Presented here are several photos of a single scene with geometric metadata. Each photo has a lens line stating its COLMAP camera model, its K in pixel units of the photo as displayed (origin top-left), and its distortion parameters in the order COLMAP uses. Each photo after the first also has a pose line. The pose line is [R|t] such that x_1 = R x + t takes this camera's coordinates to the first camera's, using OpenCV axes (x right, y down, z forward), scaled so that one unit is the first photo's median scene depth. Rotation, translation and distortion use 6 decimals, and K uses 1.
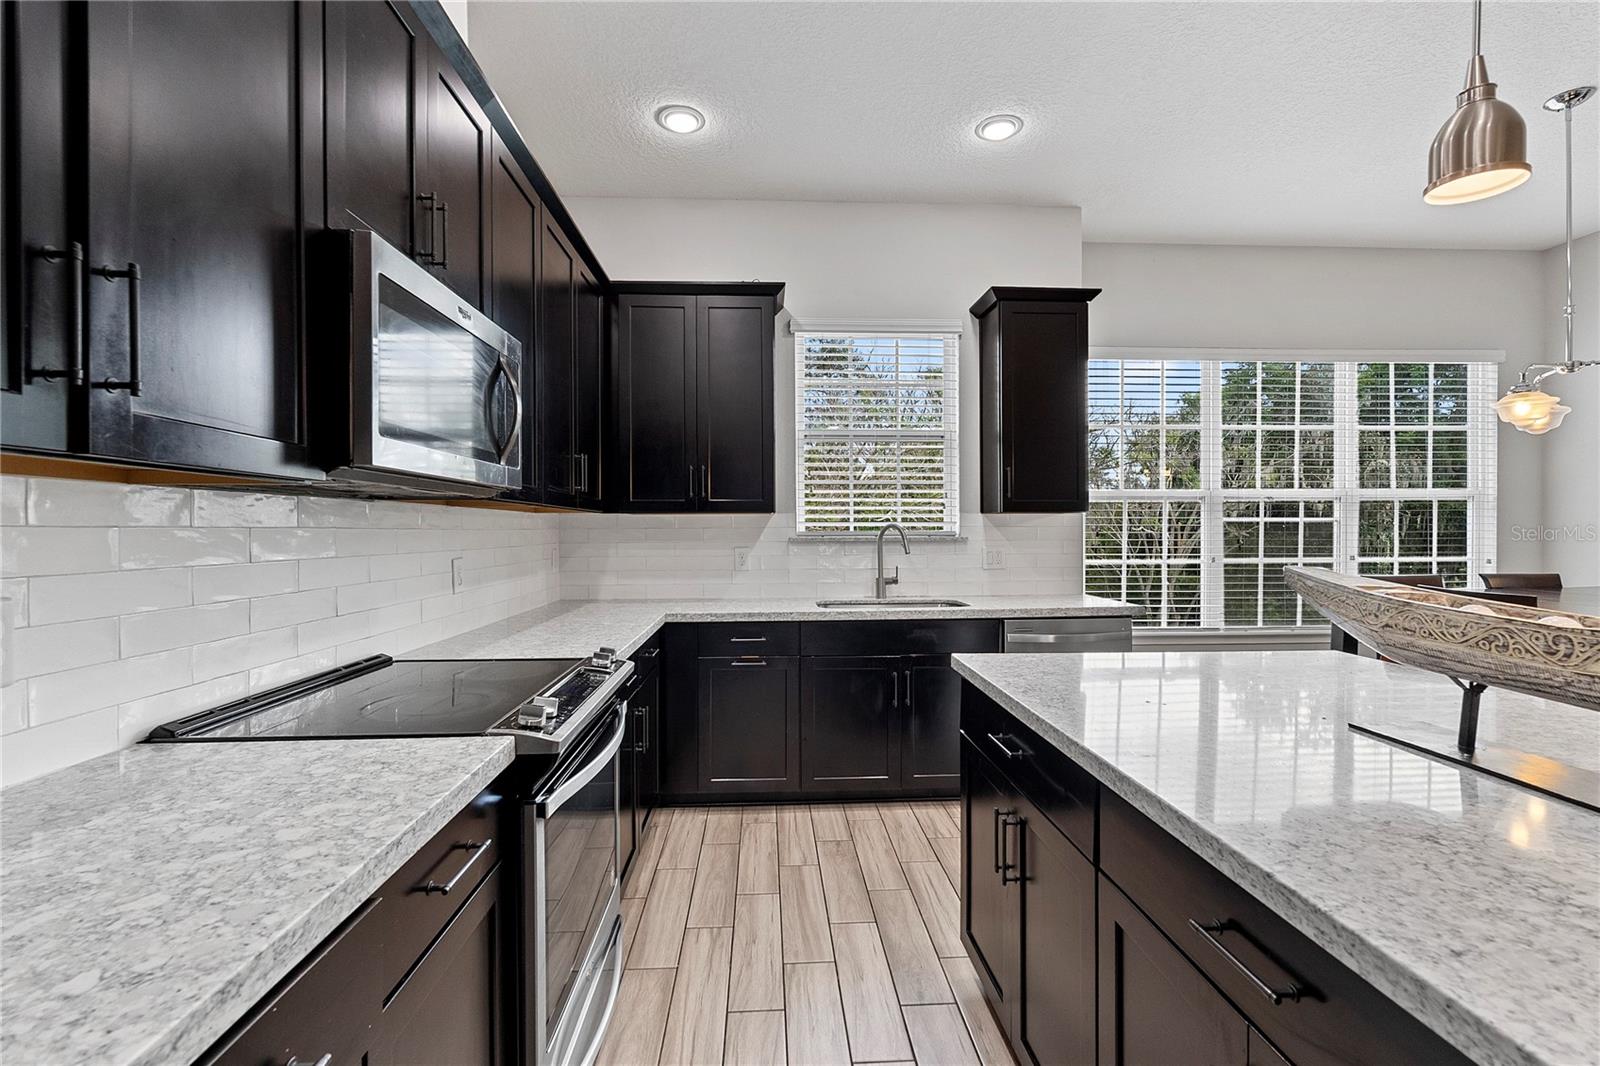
lens RADIAL K [[705.6, 0, 799.3], [0, 705.6, 541.3], [0, 0, 1]] dist [-0.001994, -0.000908]
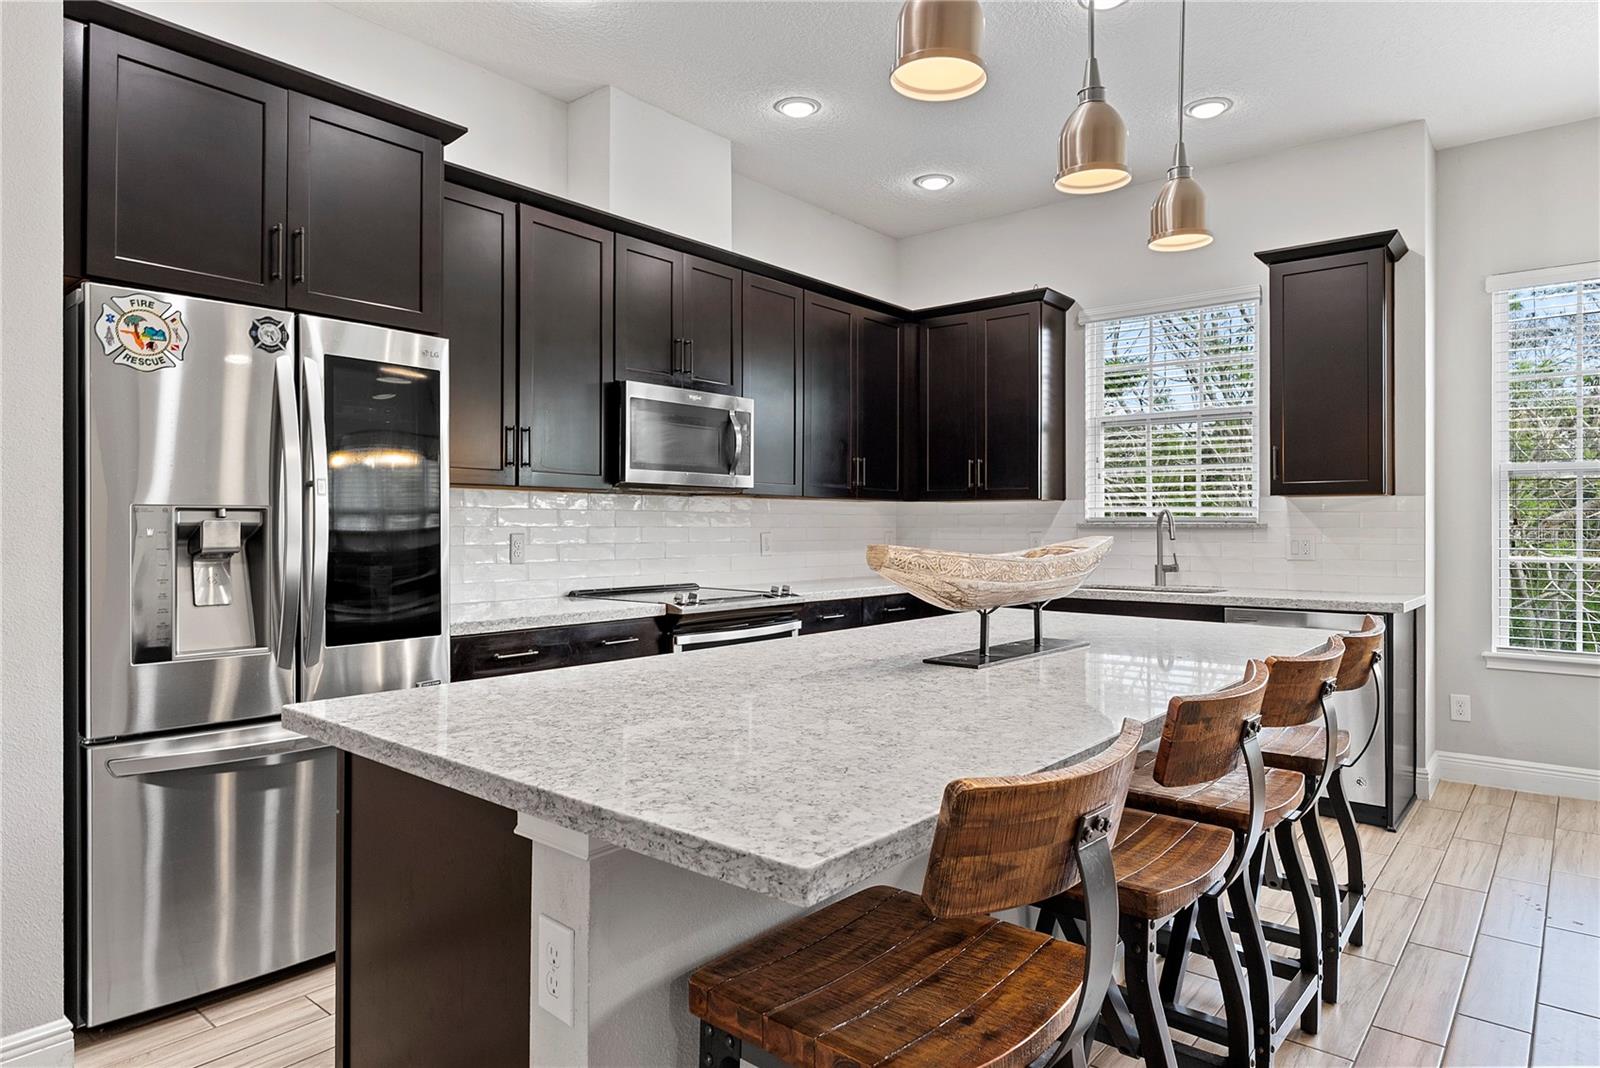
lens RADIAL K [[927.1, 0, 798.9], [0, 927.1, 530.4], [0, 0, 1]] dist [0.023064, -0.000049]
pose [[0.732525, 0.012914, -0.680618, 0.623902], [-0.019076, 0.999817, -0.001560, 0.015641], [0.680473, 0.014126, 0.732637, -0.277840]]
